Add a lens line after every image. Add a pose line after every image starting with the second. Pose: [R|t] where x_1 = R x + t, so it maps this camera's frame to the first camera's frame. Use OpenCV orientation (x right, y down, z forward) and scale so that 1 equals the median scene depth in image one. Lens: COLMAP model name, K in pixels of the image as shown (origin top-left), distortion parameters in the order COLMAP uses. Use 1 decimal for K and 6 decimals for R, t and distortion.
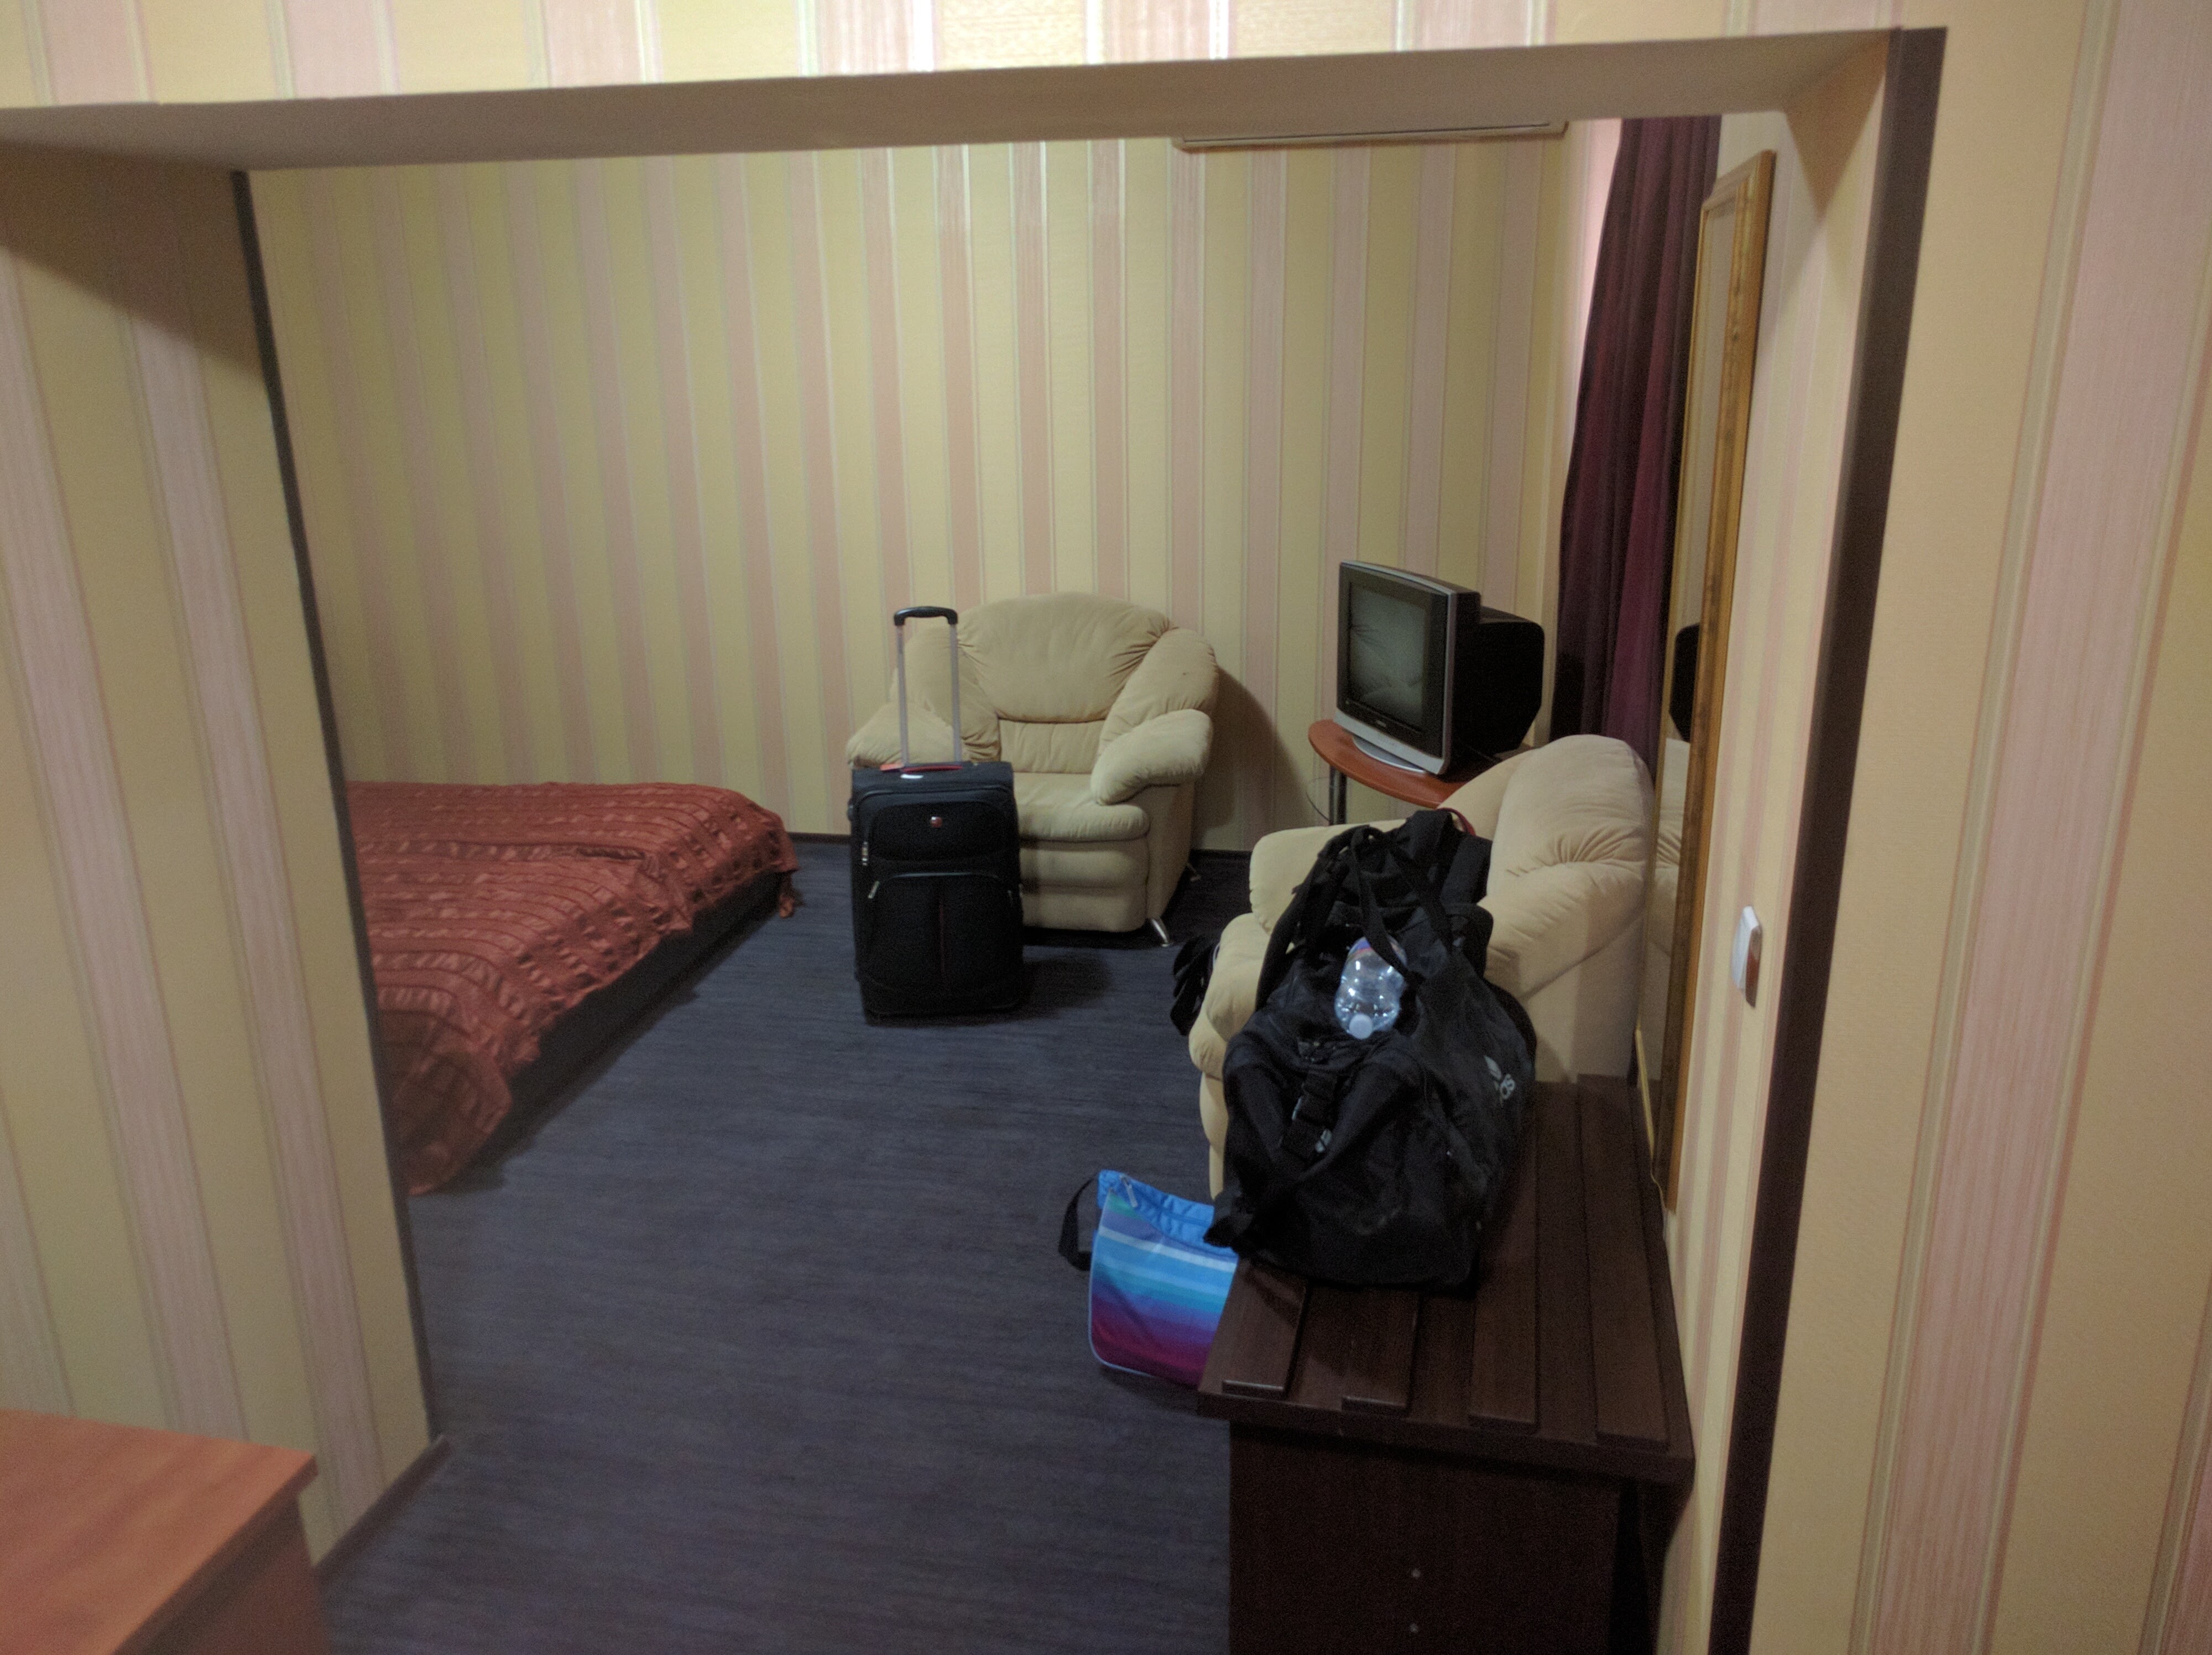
lens RADIAL K [[1661.5, 0, 1108.3], [0, 1661.5, 804.1], [0, 0, 1]] dist [0.002707, 0.005295]
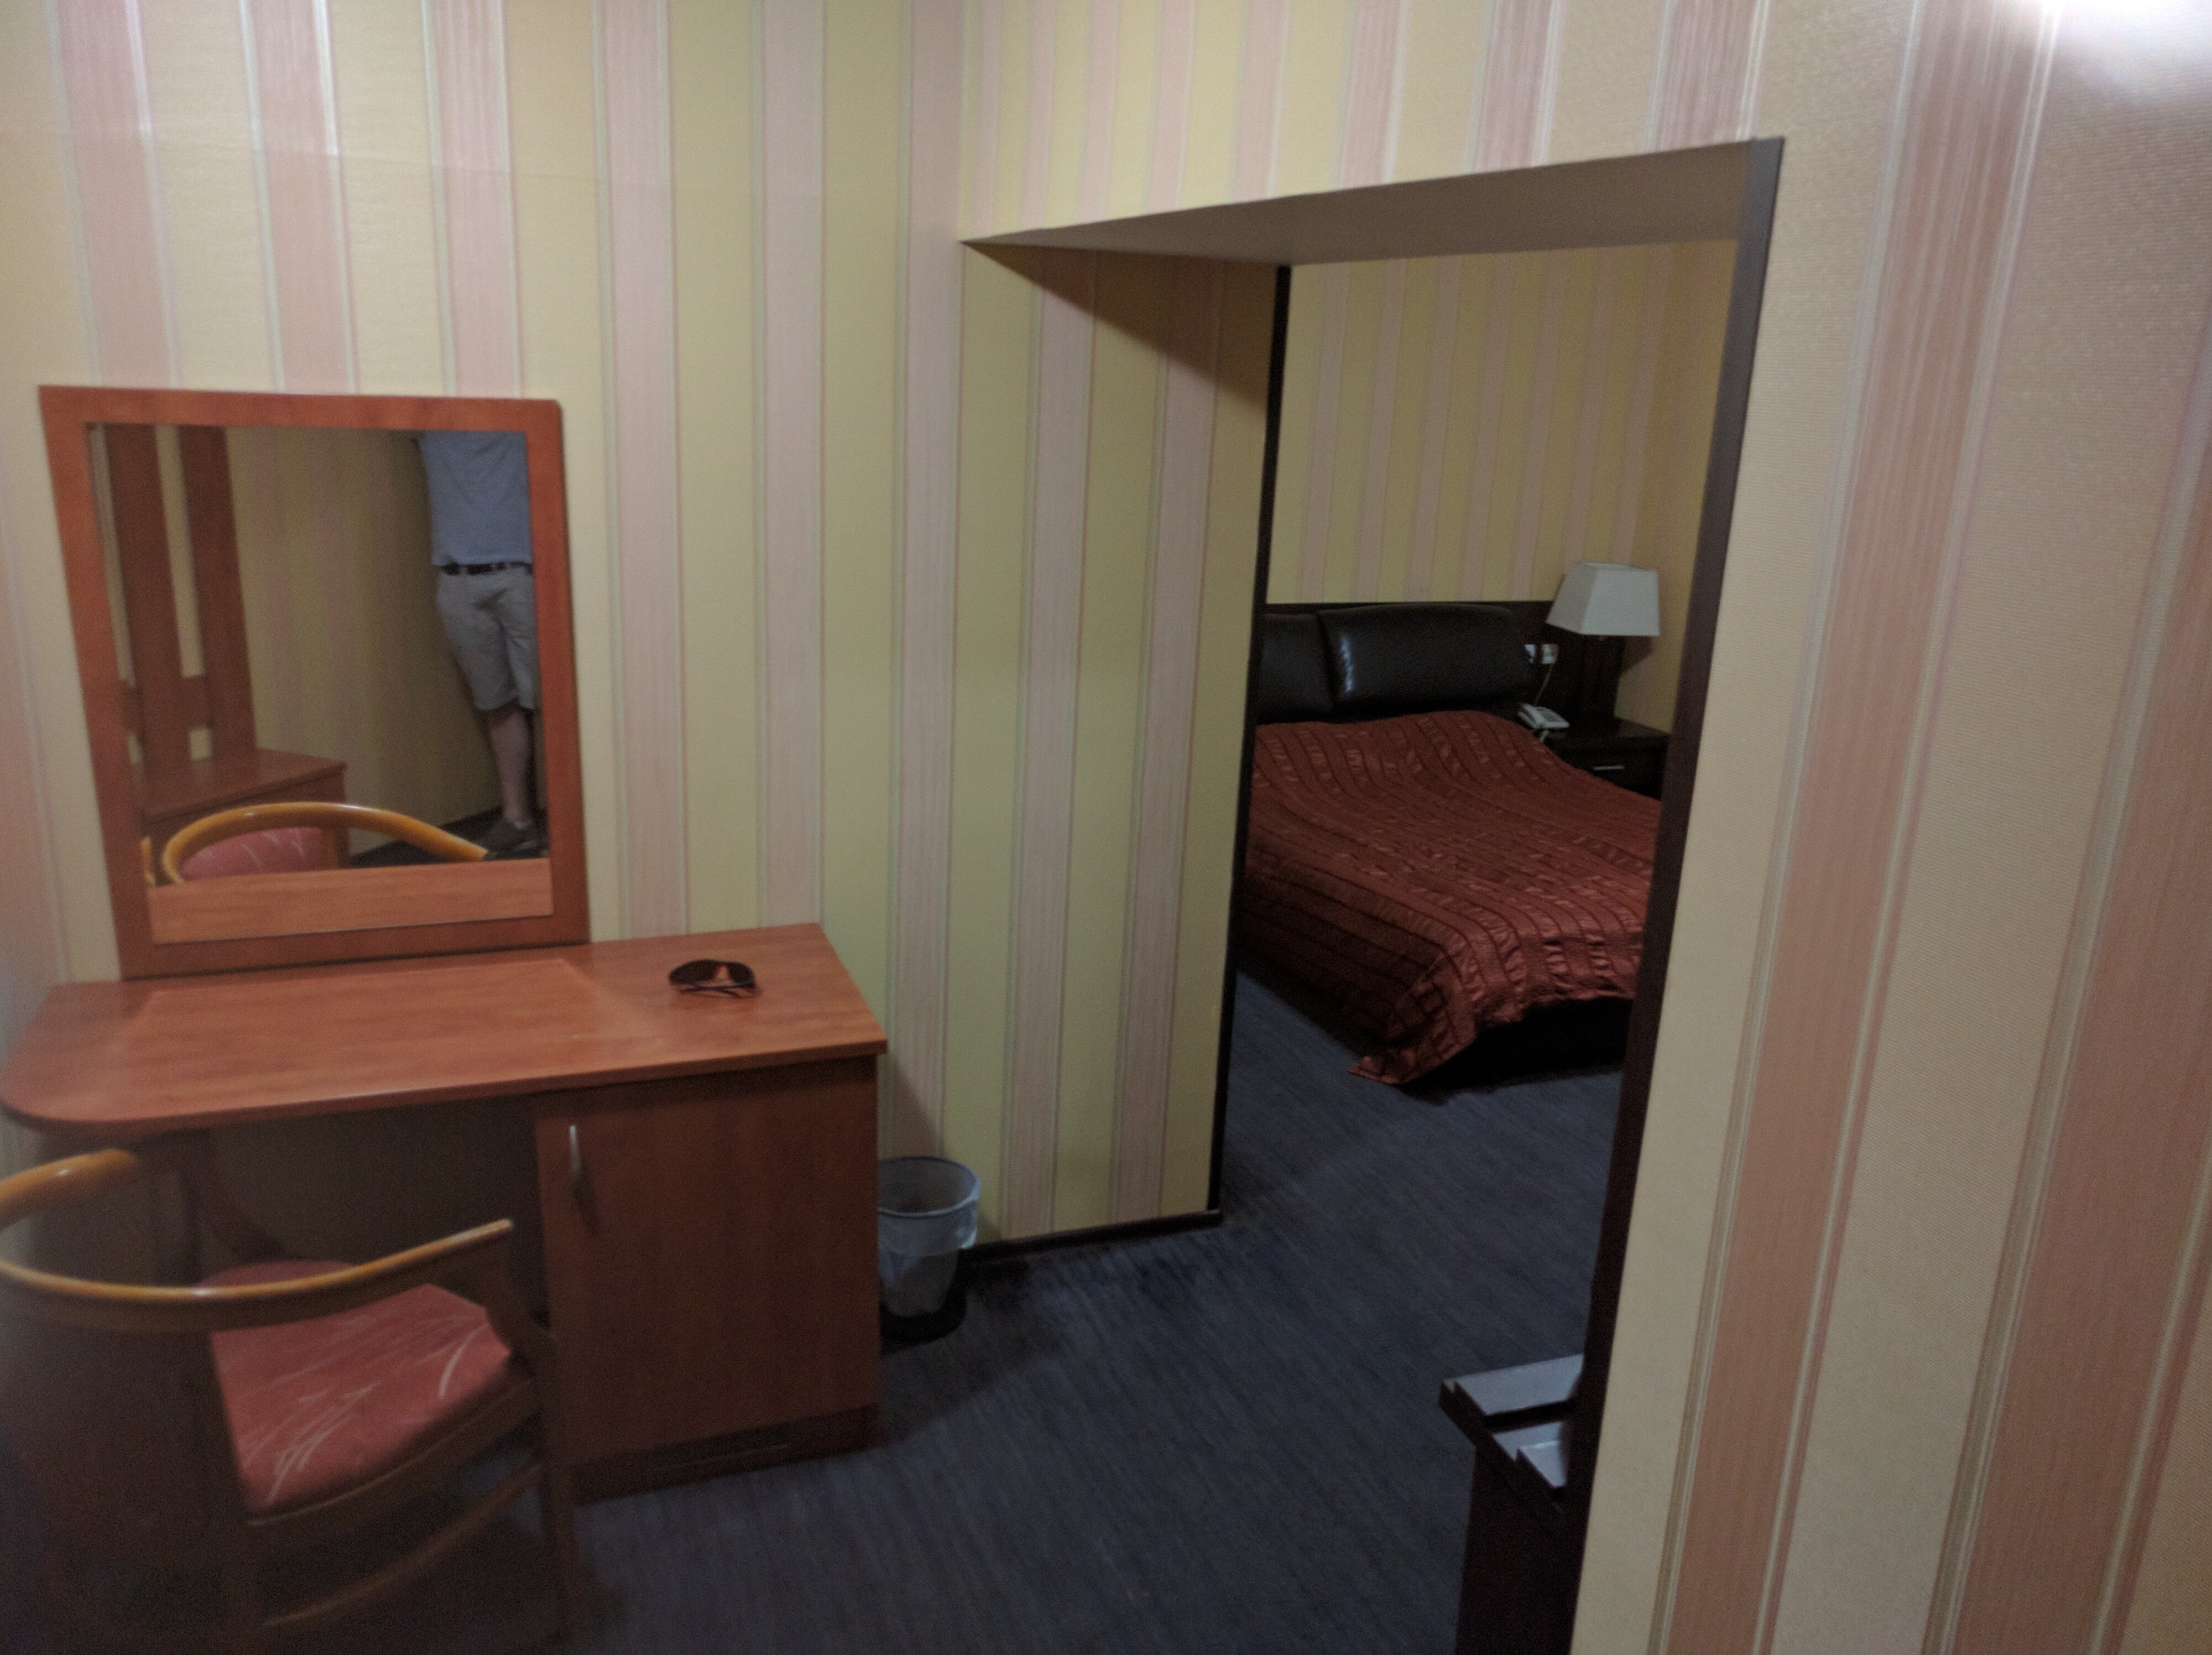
lens RADIAL K [[1693.5, 0, 1106.0], [0, 1693.5, 827.5], [0, 0, 1]] dist [0.000333, 0.034635]
pose [[0.494159, 0.252947, -0.831760, 0.466778], [-0.286360, 0.950705, 0.118989, -0.033881], [0.820856, 0.179383, 0.542233, 0.114599]]
